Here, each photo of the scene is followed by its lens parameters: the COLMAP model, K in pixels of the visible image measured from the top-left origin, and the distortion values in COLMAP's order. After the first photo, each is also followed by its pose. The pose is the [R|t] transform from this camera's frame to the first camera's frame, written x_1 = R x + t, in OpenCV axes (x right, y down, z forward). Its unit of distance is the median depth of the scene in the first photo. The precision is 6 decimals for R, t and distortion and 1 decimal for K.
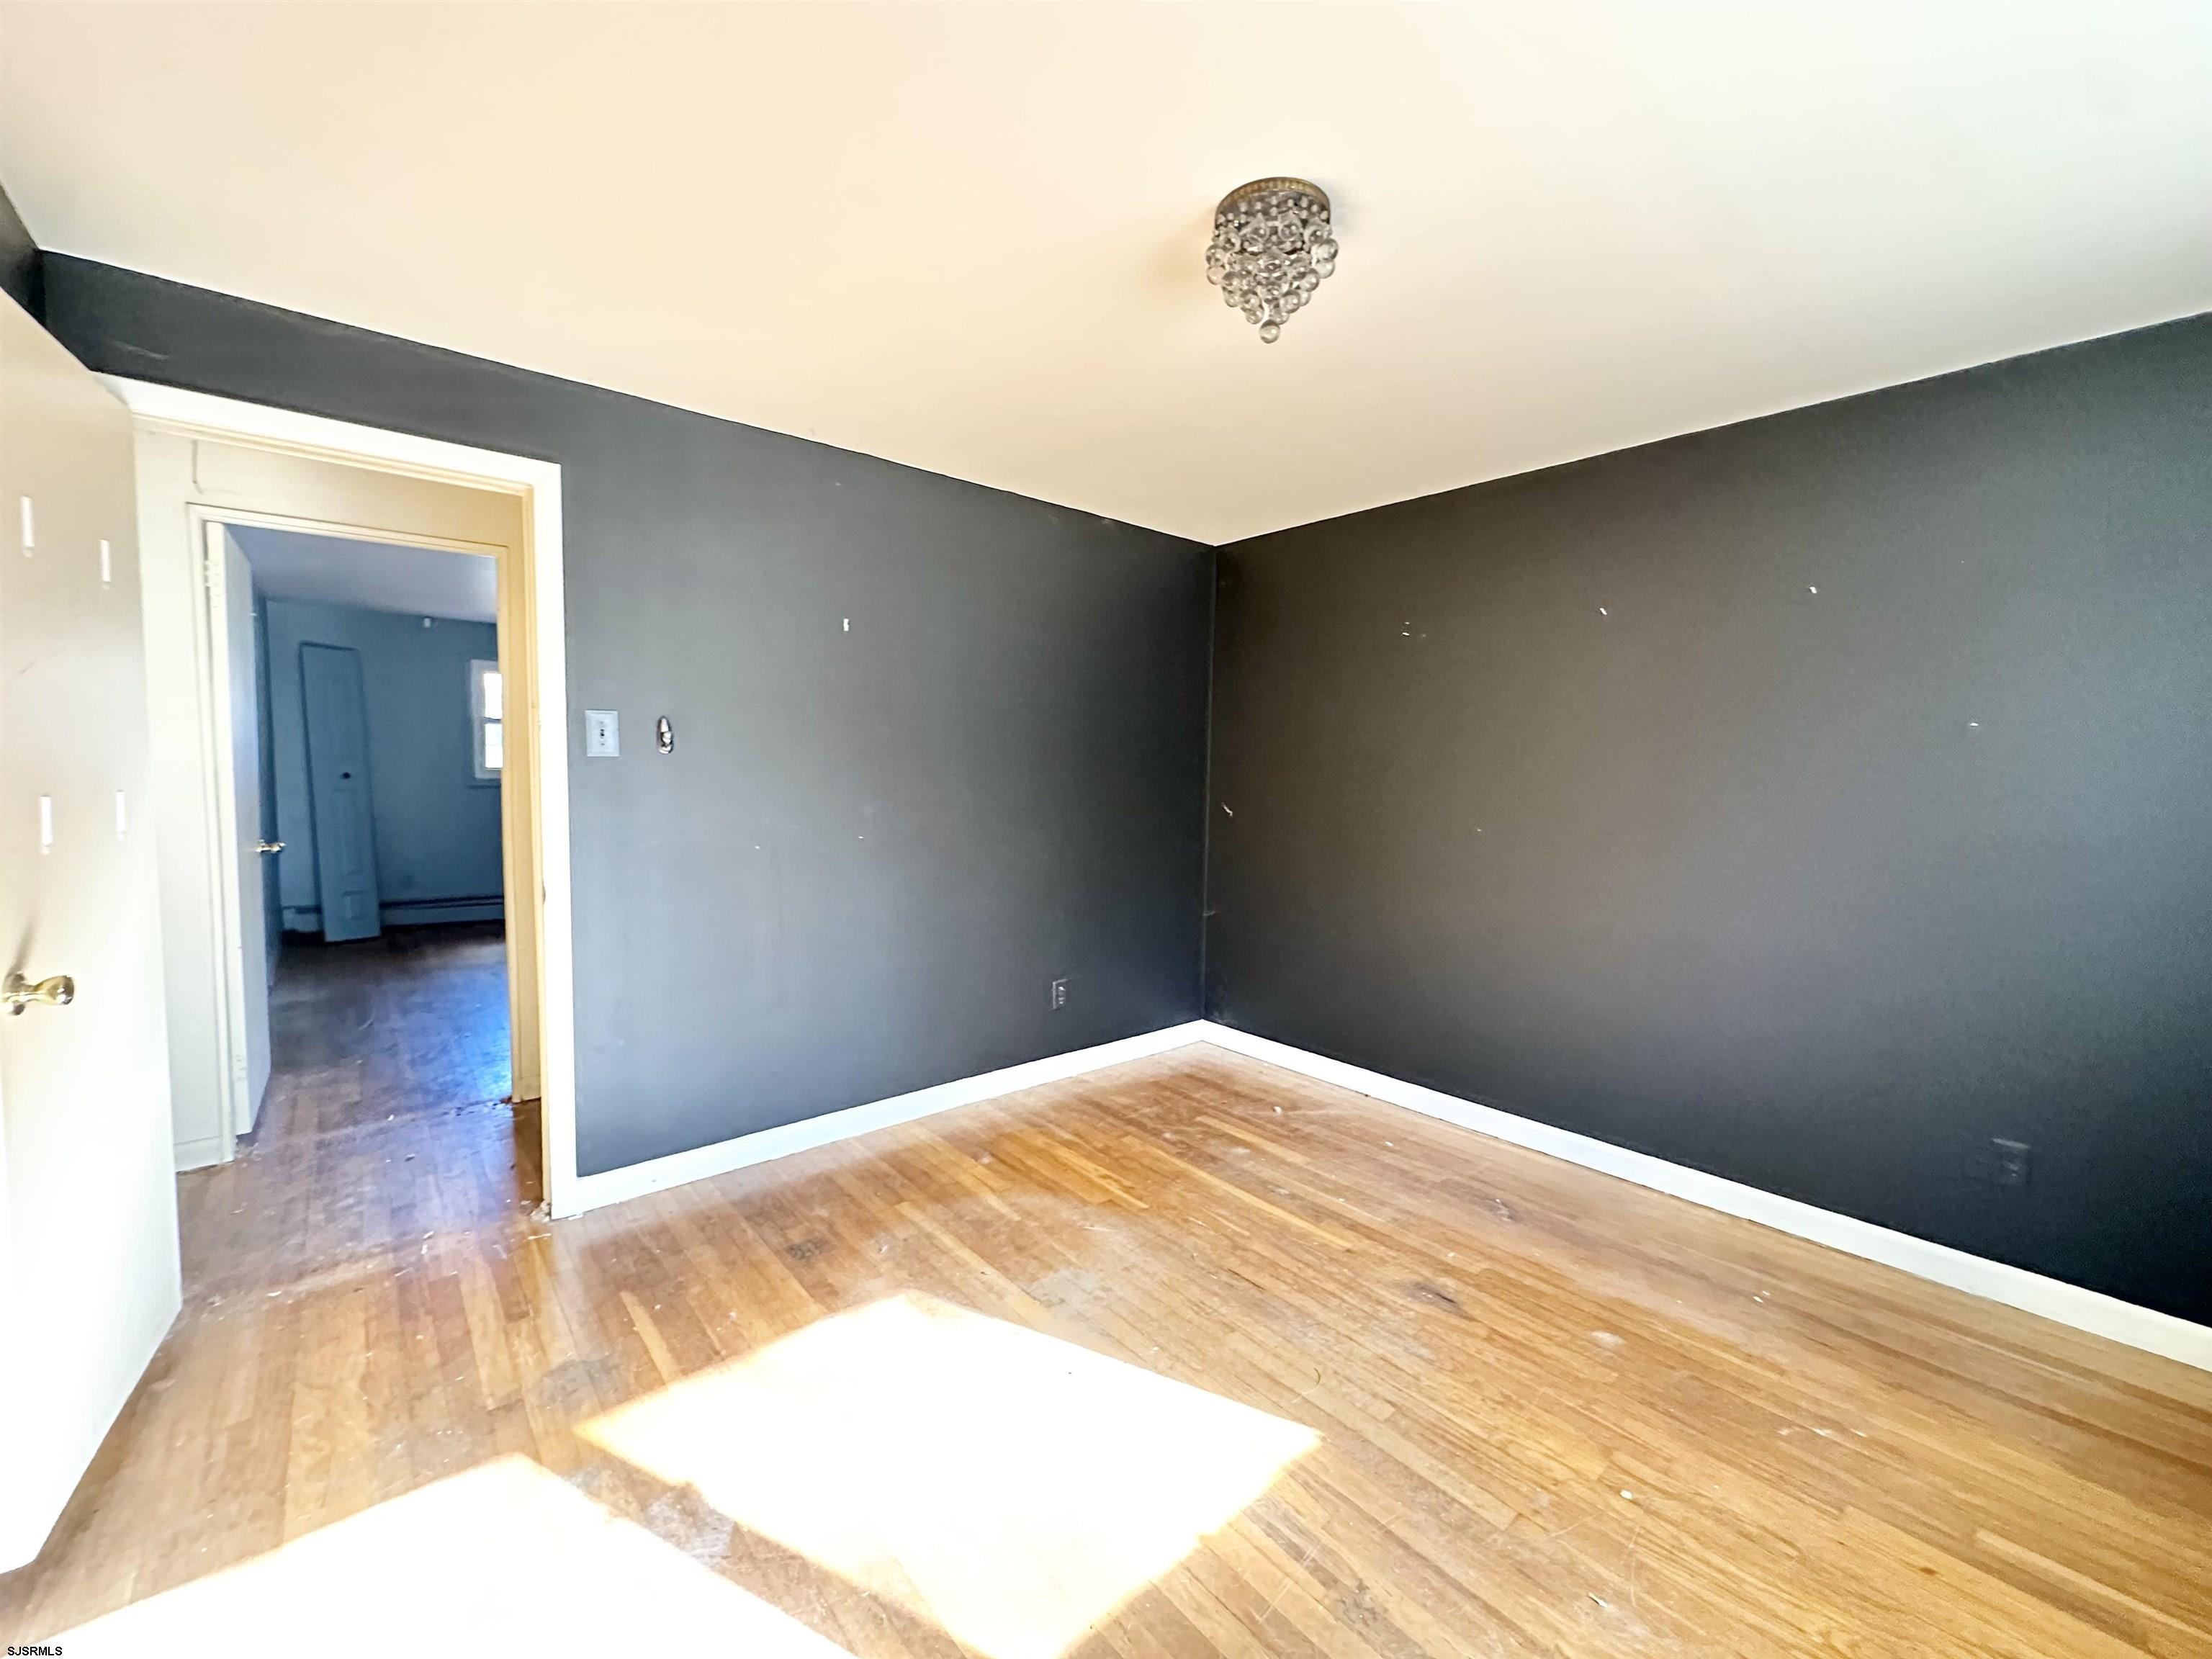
lens RADIAL K [[883.7, 0, 1113.4], [0, 883.7, 824.2], [0, 0, 1]] dist [-0.006178, 0.001299]
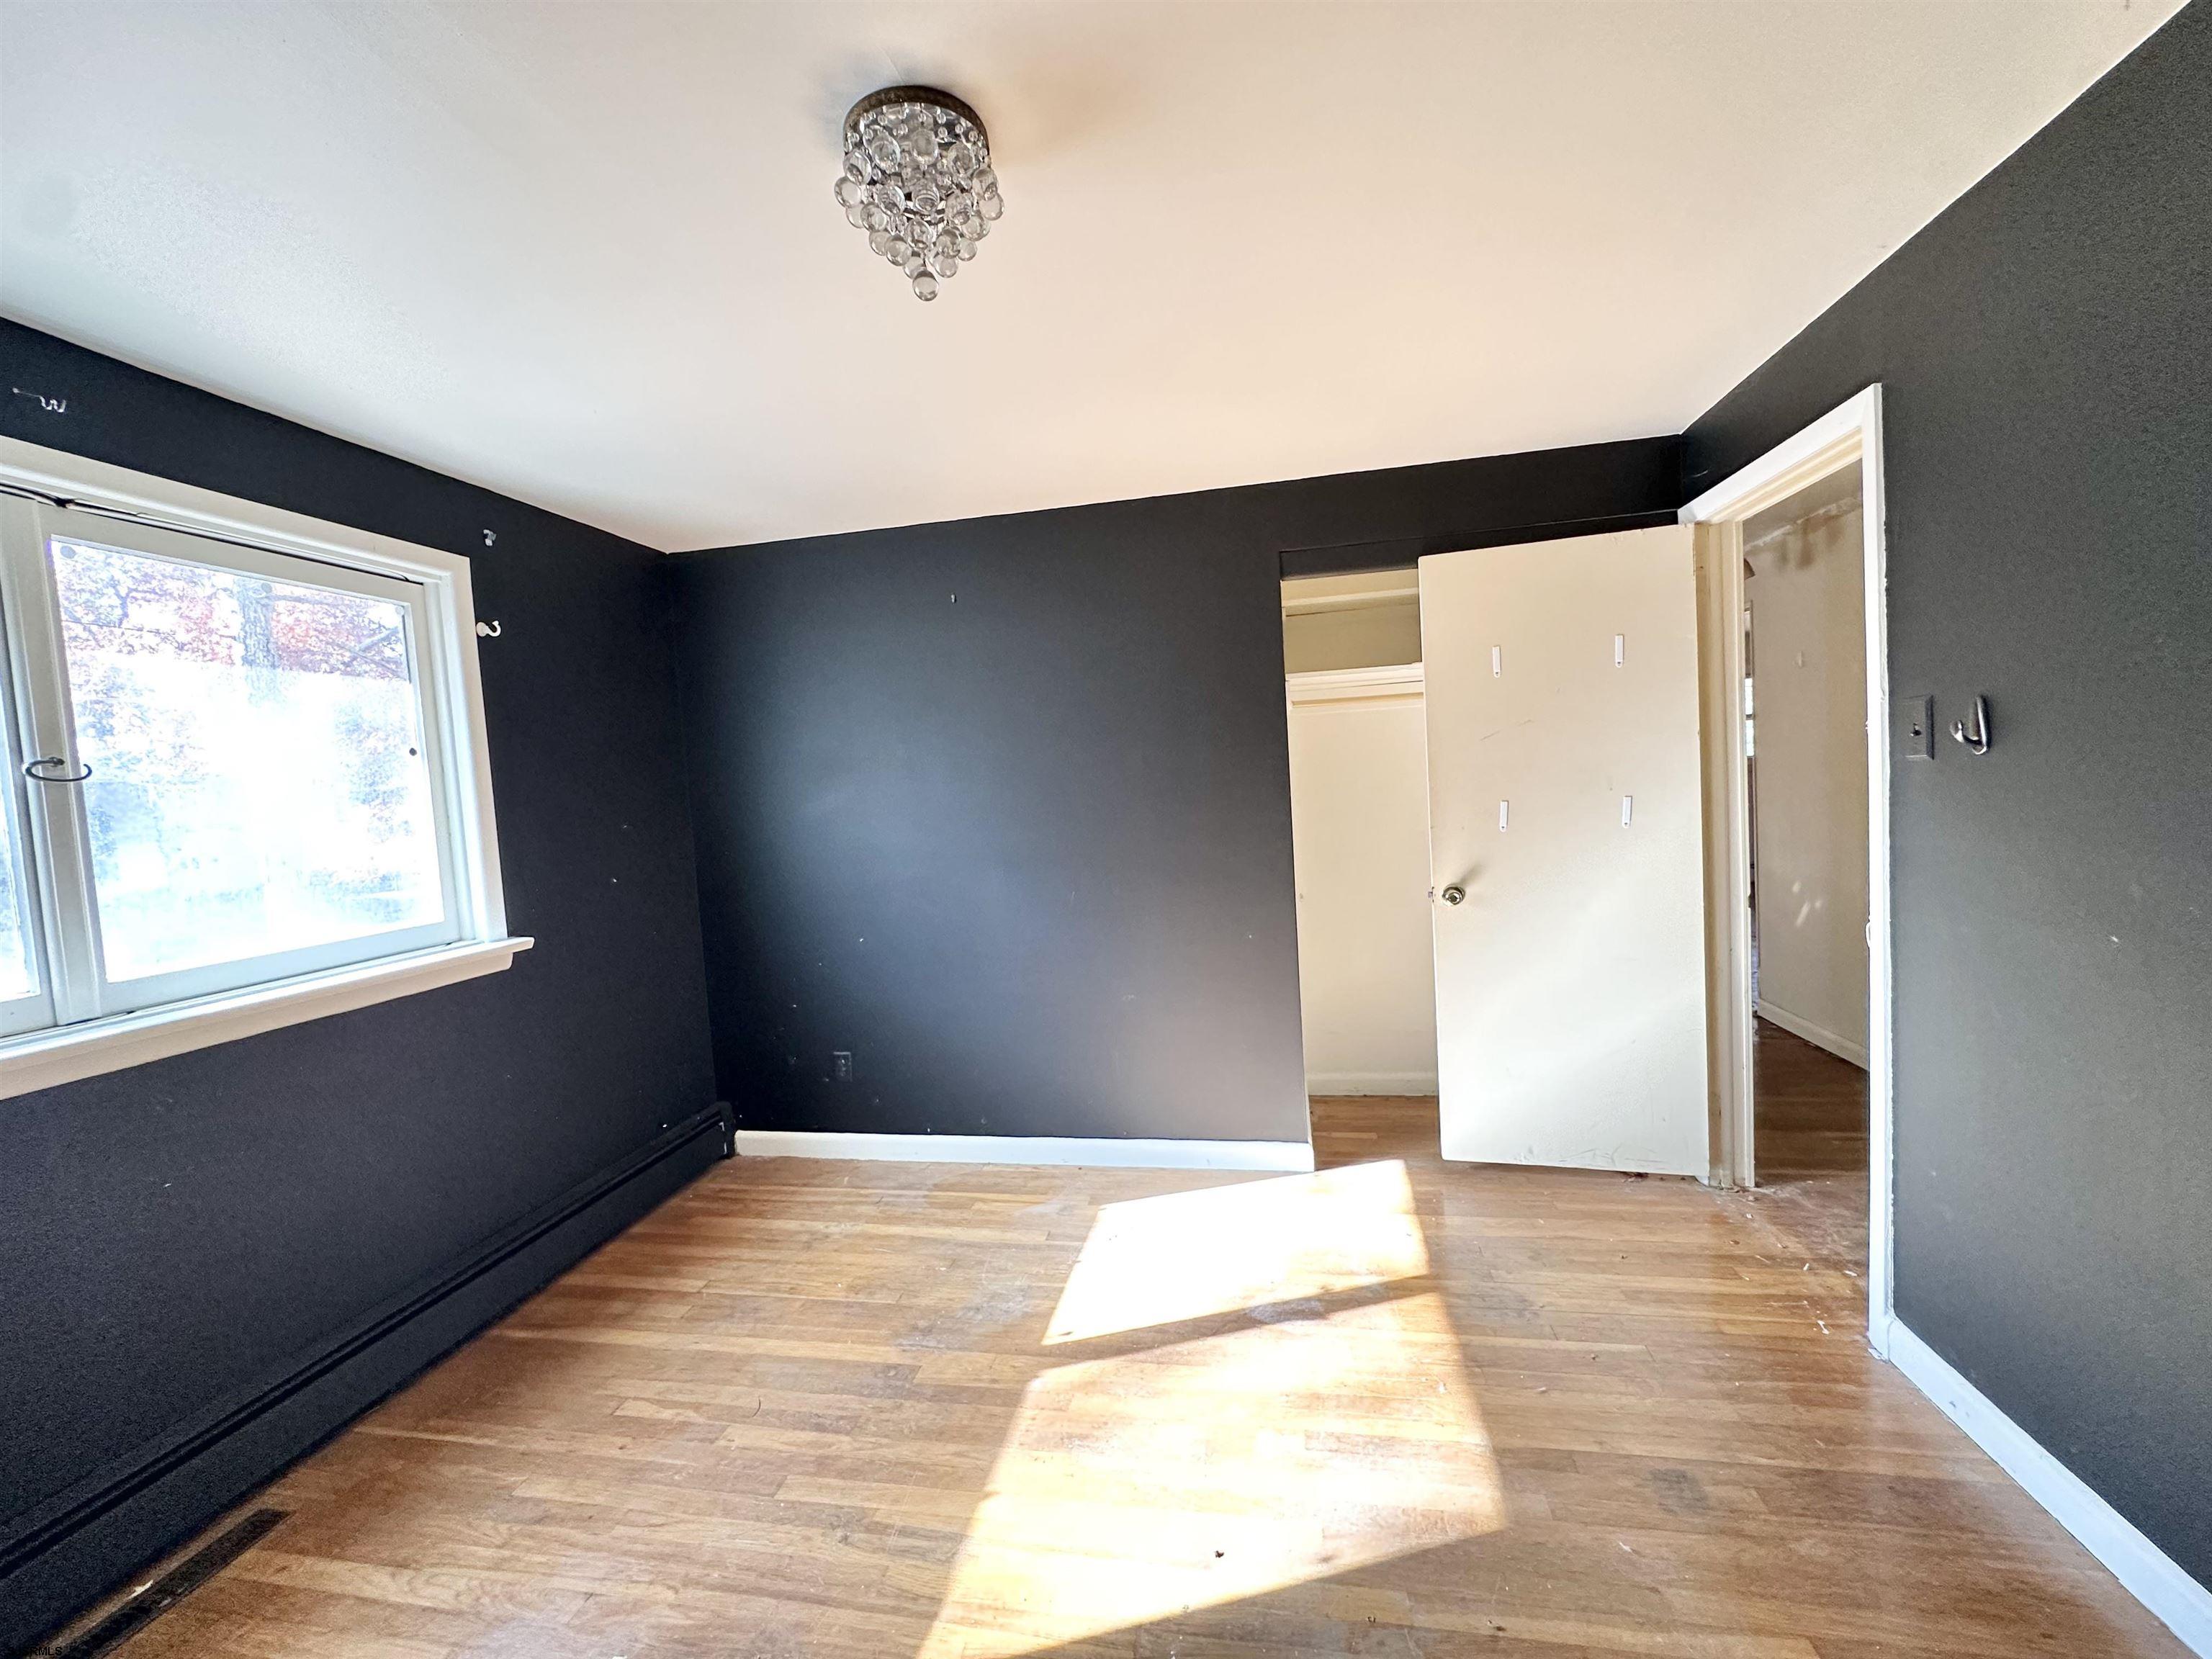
lens RADIAL K [[883.7, 0, 1111.2], [0, 883.7, 828.9], [0, 0, 1]] dist [-0.006178, 0.001299]
pose [[-0.783081, 0.067740, -0.618219, 0.400675], [0.008354, 0.995106, 0.098454, -0.106171], [0.621863, 0.071933, -0.779815, 1.244680]]
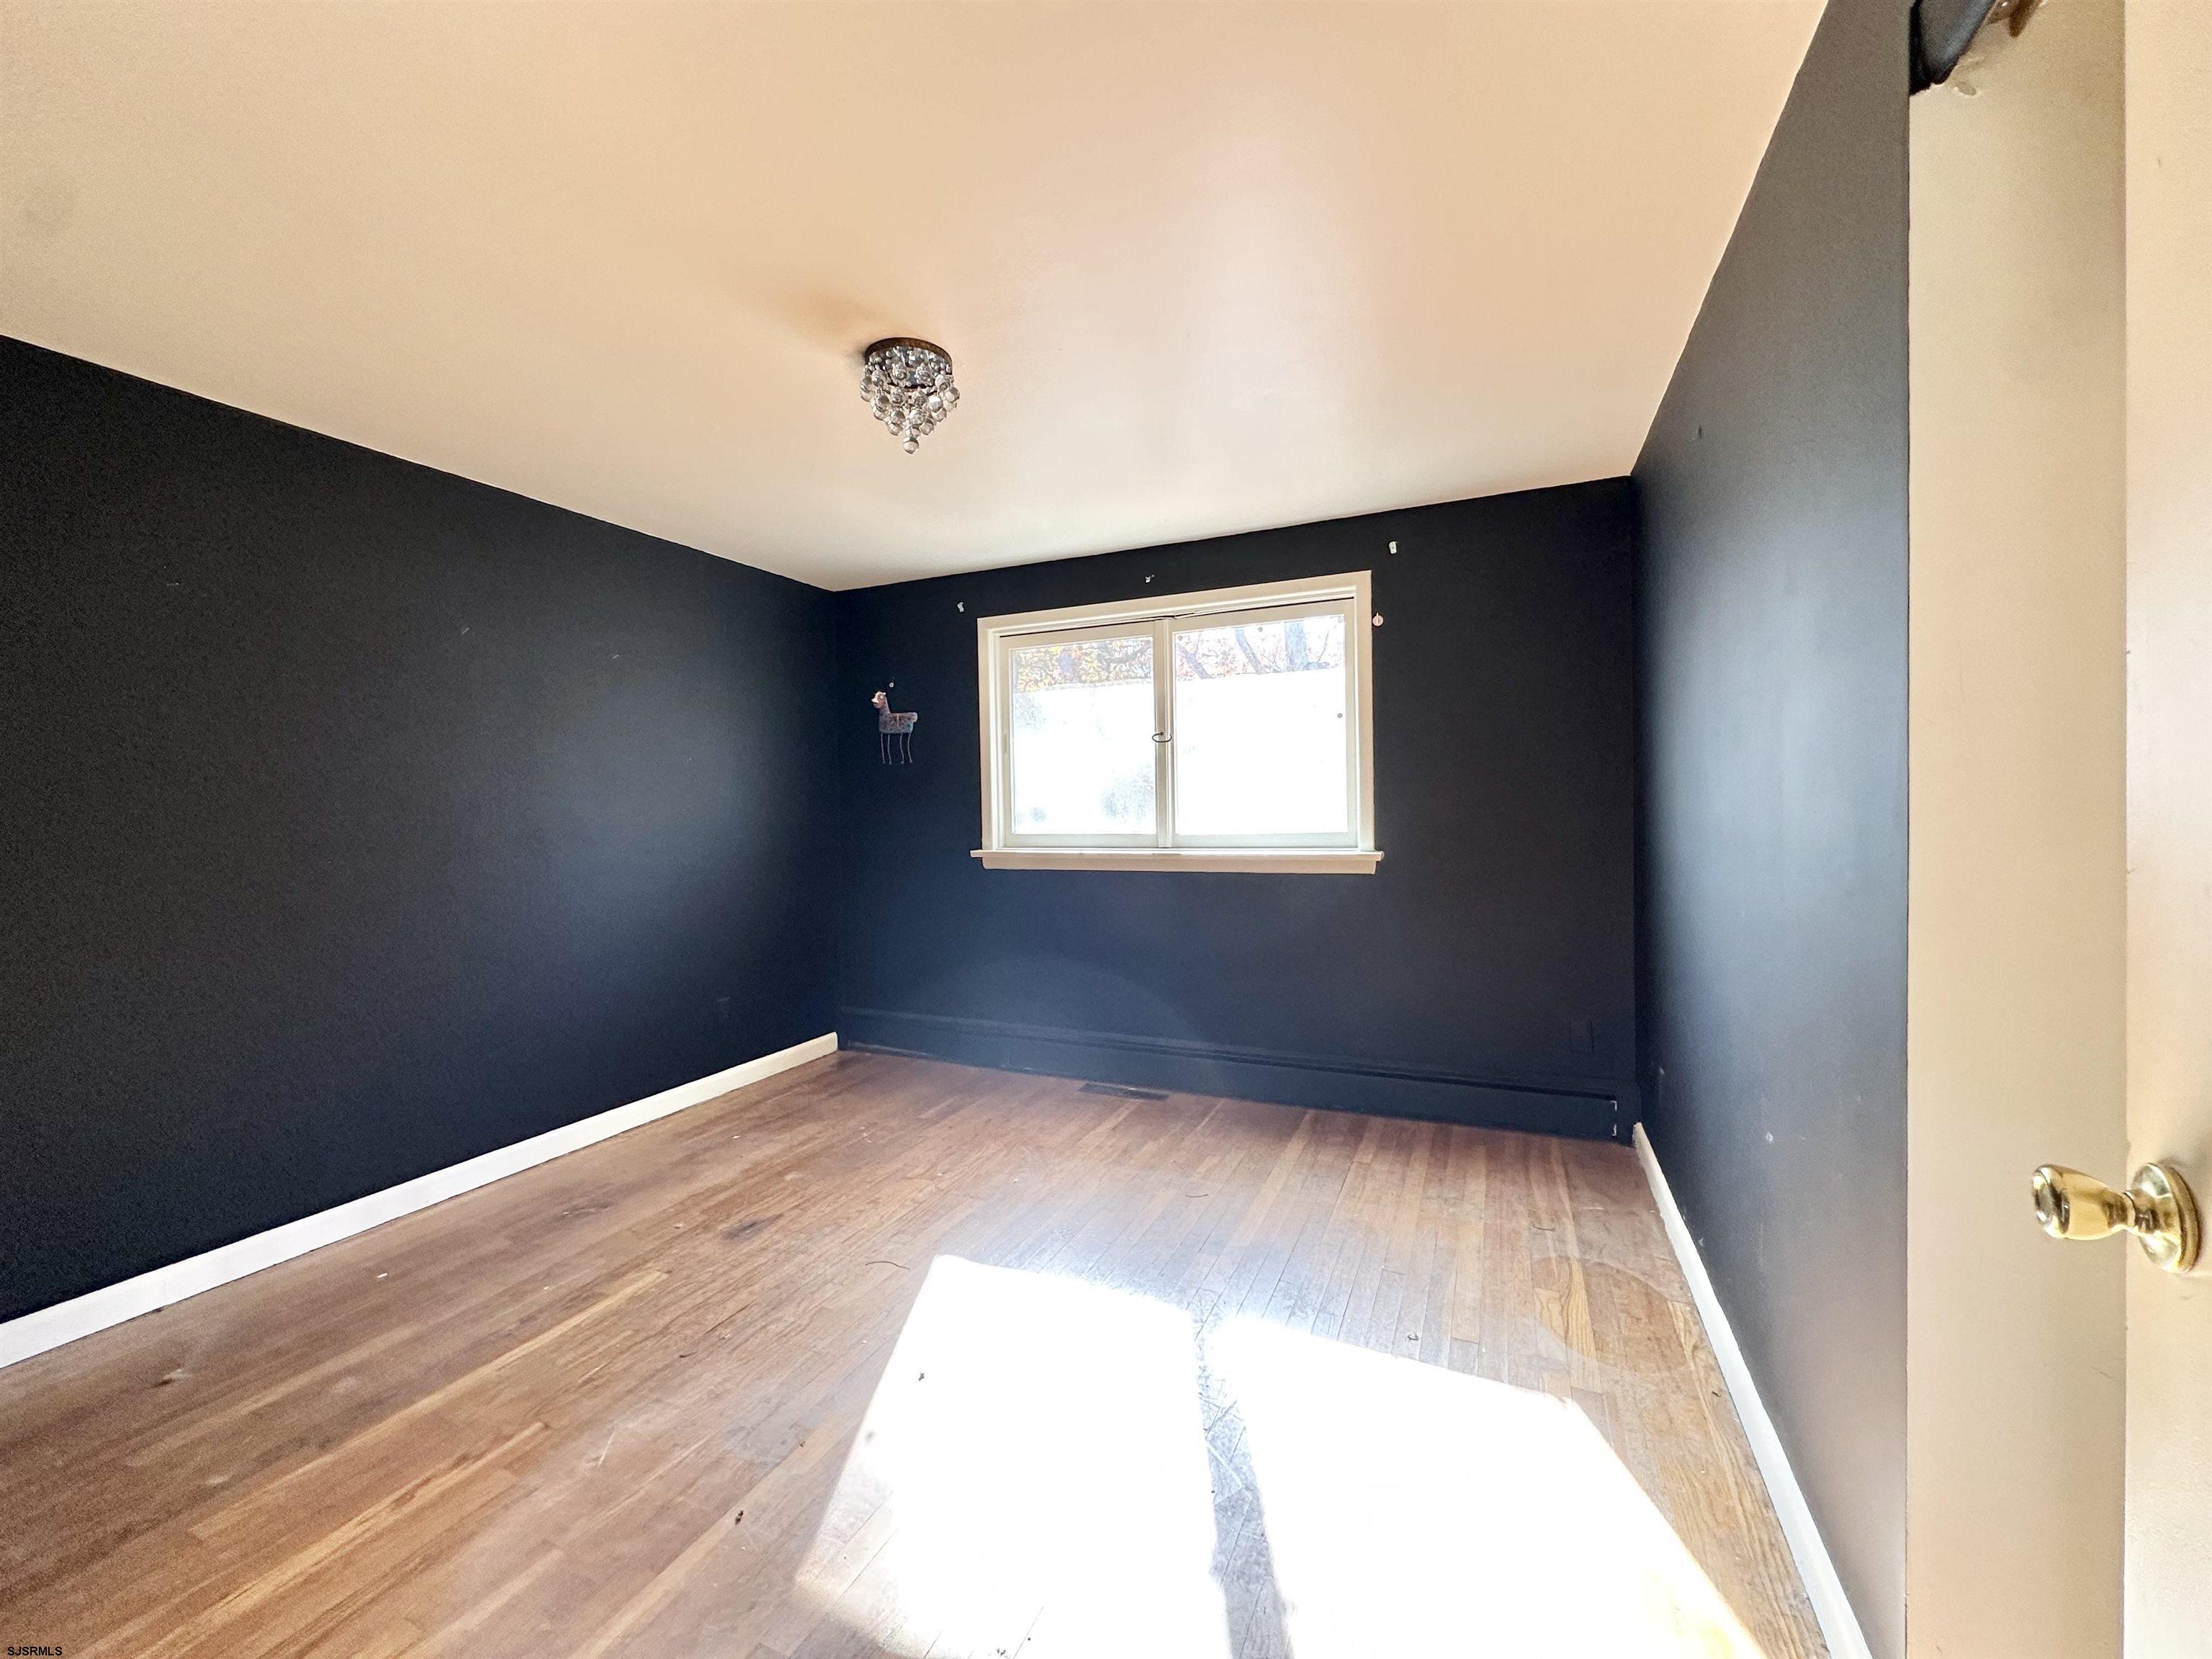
lens RADIAL K [[883.7, 0, 1104.4], [0, 883.7, 829.8], [0, 0, 1]] dist [-0.006178, 0.001299]
pose [[-0.422624, -0.029489, 0.905825, -0.825788], [0.070627, 0.995359, 0.065356, -0.032472], [-0.903549, 0.091596, -0.418581, 0.954893]]
